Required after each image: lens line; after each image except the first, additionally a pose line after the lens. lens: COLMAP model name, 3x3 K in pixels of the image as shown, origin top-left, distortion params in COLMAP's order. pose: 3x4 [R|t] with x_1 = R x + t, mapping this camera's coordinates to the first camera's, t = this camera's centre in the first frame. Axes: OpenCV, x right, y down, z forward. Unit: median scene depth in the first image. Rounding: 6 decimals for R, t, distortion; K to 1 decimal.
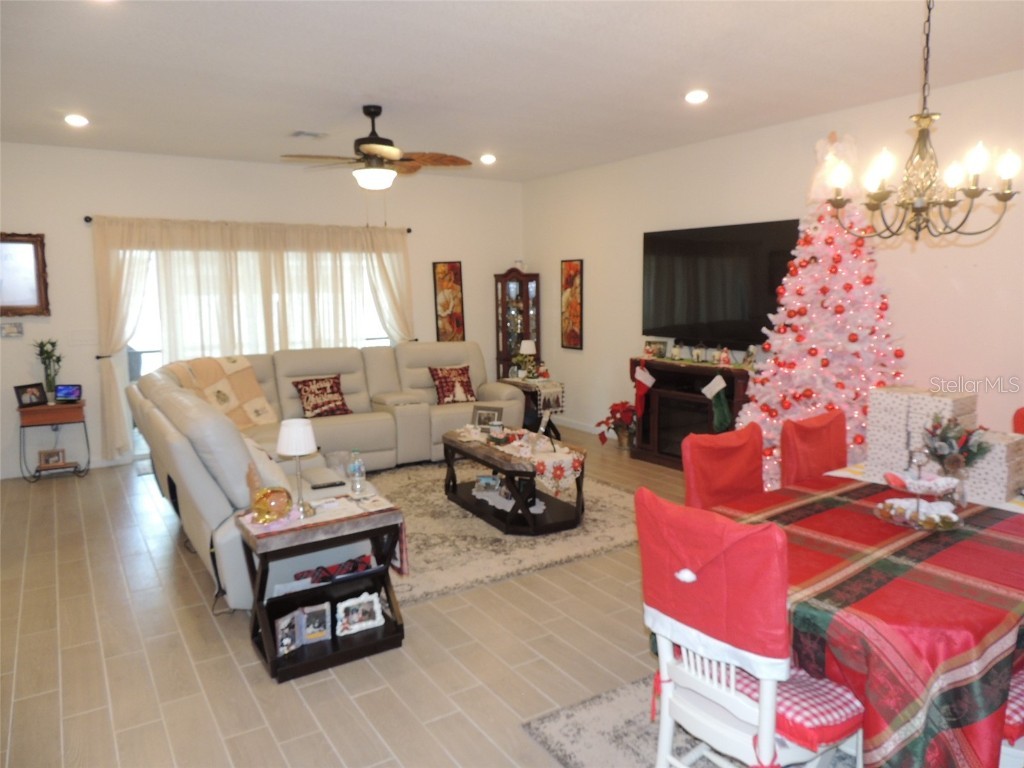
lens RADIAL K [[731.9, 0, 518.2], [0, 731.9, 388.8], [0, 0, 1]] dist [-0.029620, 0.012534]
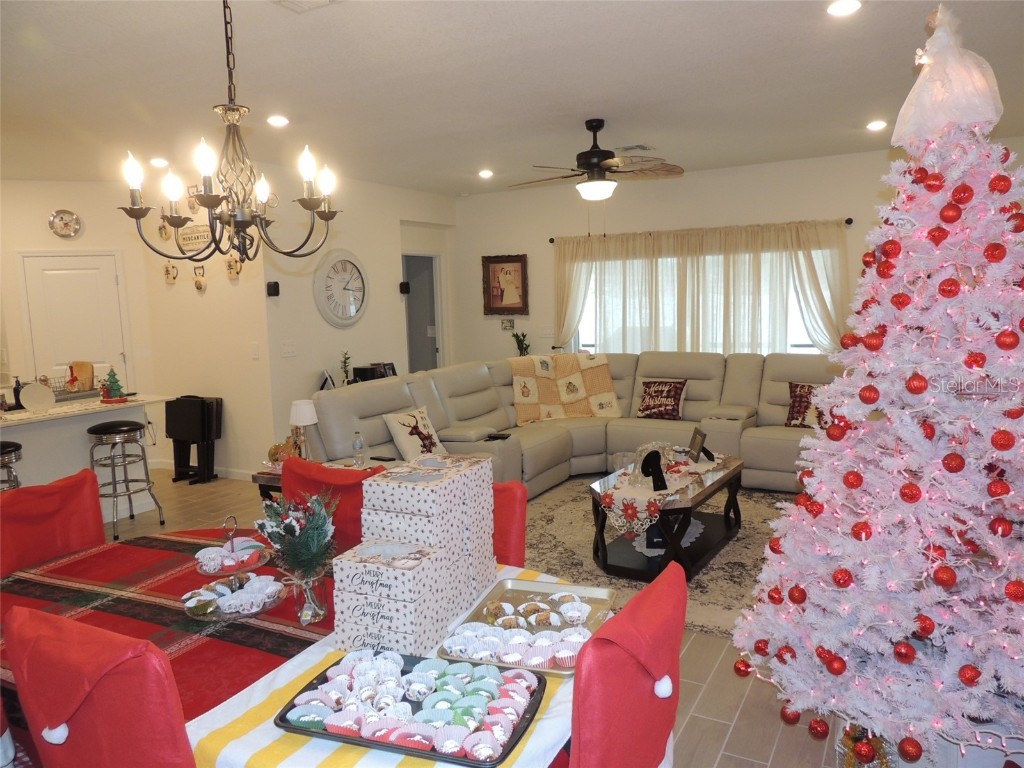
lens RADIAL K [[731.9, 0, 515.8], [0, 731.9, 389.8], [0, 0, 1]] dist [-0.029620, 0.012534]
pose [[0.467674, 0.109270, -0.877121, 0.529483], [-0.096776, 0.992694, 0.072067, -0.056342], [0.878587, 0.051181, 0.474832, 0.332066]]
